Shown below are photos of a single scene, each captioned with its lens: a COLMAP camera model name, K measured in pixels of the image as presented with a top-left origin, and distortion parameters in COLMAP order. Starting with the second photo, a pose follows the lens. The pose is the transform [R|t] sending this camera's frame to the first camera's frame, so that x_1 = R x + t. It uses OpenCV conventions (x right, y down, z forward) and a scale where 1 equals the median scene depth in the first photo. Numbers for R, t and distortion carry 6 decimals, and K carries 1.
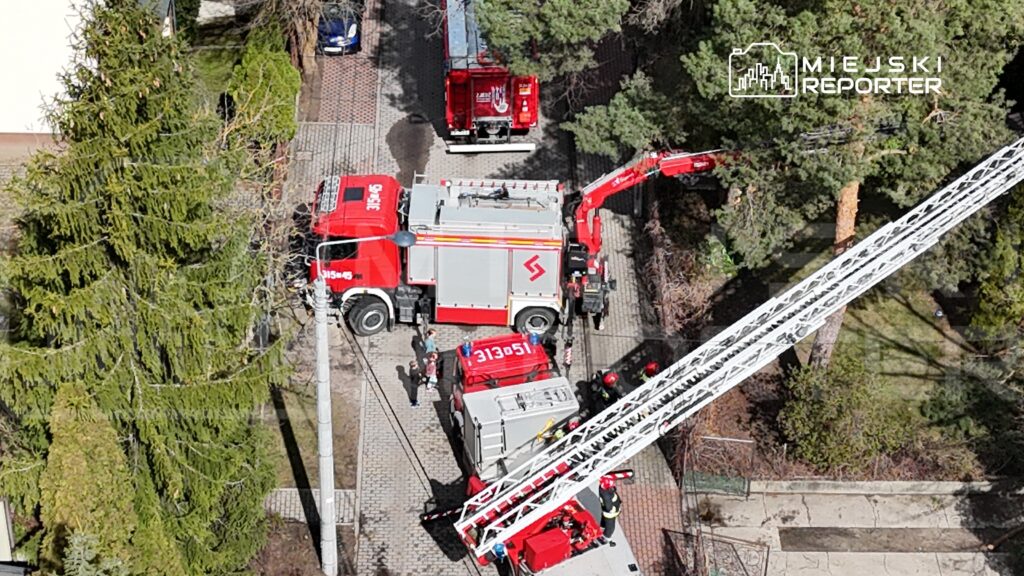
lens RADIAL K [[2195.7, 0, 530.7], [0, 2195.7, 279.6], [0, 0, 1]] dist [0.188616, 0.000000]
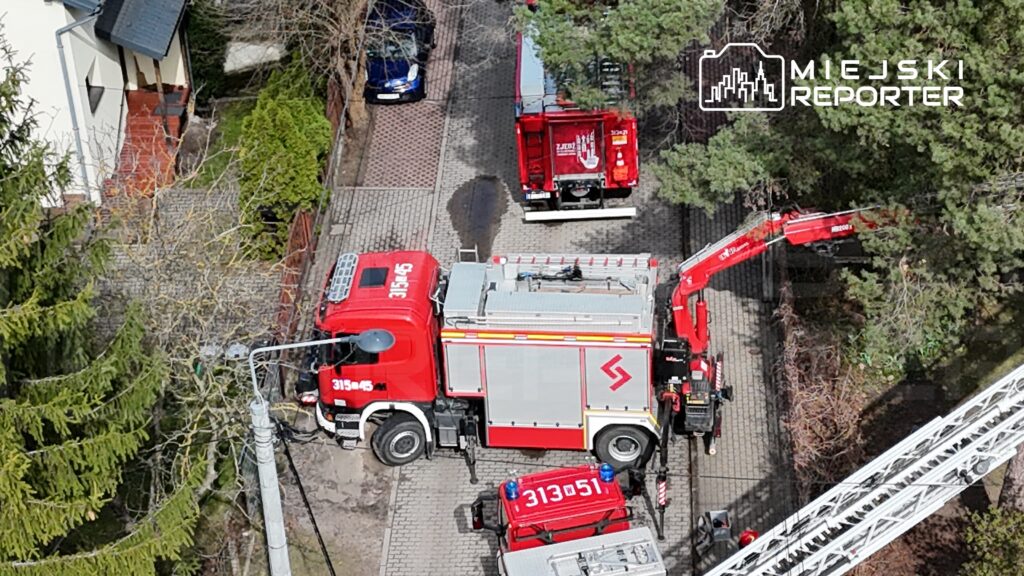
lens RADIAL K [[2195.7, 0, 517.9], [0, 2195.7, 259.1], [0, 0, 1]] dist [0.188616, 0.000000]
pose [[0.994396, -0.017602, -0.104245, 0.046224], [0.012715, 0.998797, -0.047359, -0.008792], [0.104953, 0.045768, 0.993423, 0.259618]]
